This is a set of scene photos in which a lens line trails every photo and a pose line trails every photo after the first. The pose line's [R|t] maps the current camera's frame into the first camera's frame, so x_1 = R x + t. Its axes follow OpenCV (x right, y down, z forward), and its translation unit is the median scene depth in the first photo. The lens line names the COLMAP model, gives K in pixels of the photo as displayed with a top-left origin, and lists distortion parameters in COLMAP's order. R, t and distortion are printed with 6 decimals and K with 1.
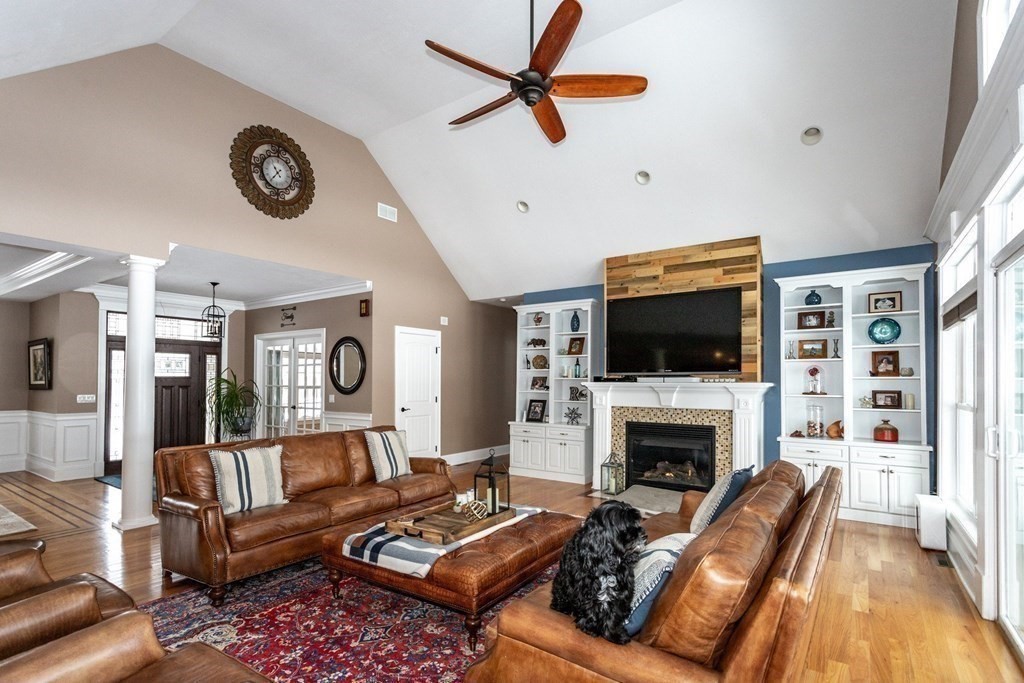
lens RADIAL K [[486.0, 0, 475.2], [0, 486.0, 375.0], [0, 0, 1]] dist [-0.005849, 0.003165]
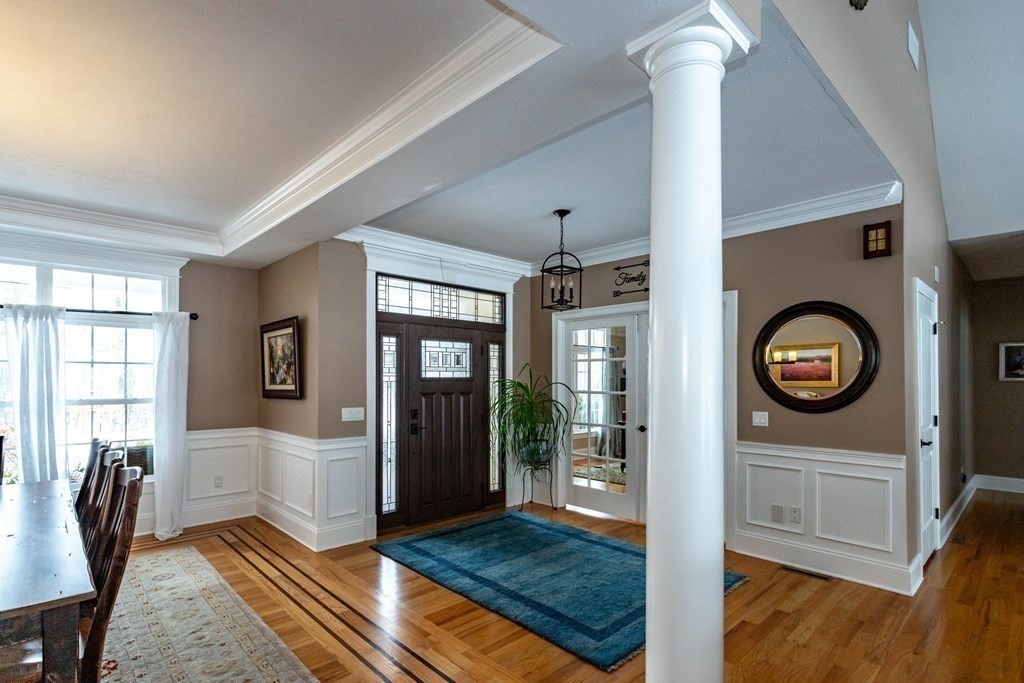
lens RADIAL K [[486.0, 0, 468.7], [0, 486.0, 373.8], [0, 0, 1]] dist [-0.005849, 0.003165]
pose [[0.976789, -0.000634, -0.214204, -0.493665], [0.000462, 1.000000, -0.000854, -0.001765], [0.214204, 0.000735, 0.976789, 0.402176]]
